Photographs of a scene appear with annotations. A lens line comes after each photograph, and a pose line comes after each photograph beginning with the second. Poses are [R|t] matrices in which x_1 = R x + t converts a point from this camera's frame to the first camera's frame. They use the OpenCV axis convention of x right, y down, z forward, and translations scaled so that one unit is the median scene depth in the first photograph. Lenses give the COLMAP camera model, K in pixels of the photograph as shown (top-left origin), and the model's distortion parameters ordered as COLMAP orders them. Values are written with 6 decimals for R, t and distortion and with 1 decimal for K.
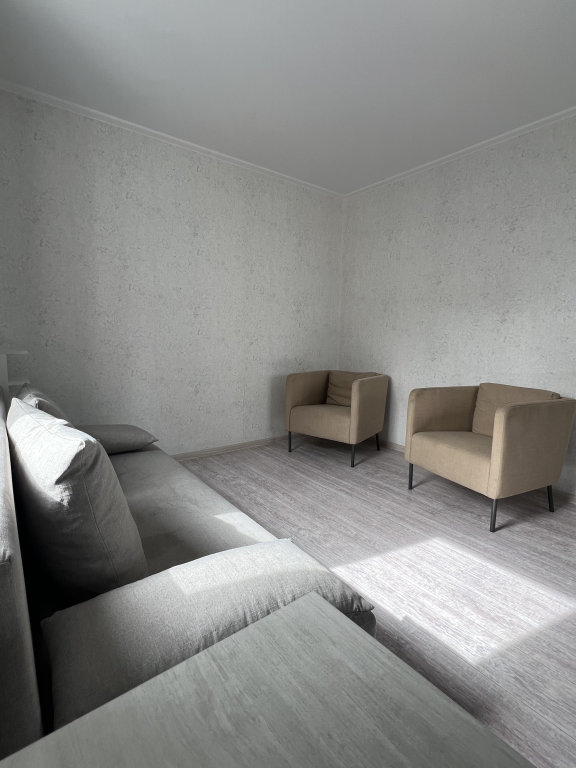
lens RADIAL K [[379.3, 0, 287.8], [0, 379.3, 382.5], [0, 0, 1]] dist [-0.002139, 0.000370]
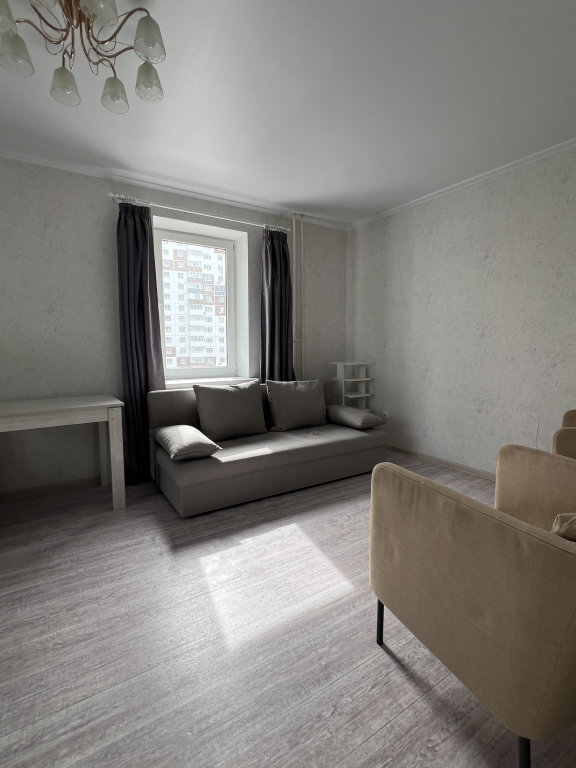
lens RADIAL K [[379.3, 0, 288.1], [0, 379.3, 384.3], [0, 0, 1]] dist [-0.002139, 0.000370]
pose [[-0.068340, 0.081248, -0.994348, 1.187622], [-0.118113, 0.989010, 0.088929, -0.110517], [0.990646, 0.123523, -0.057993, 0.811802]]
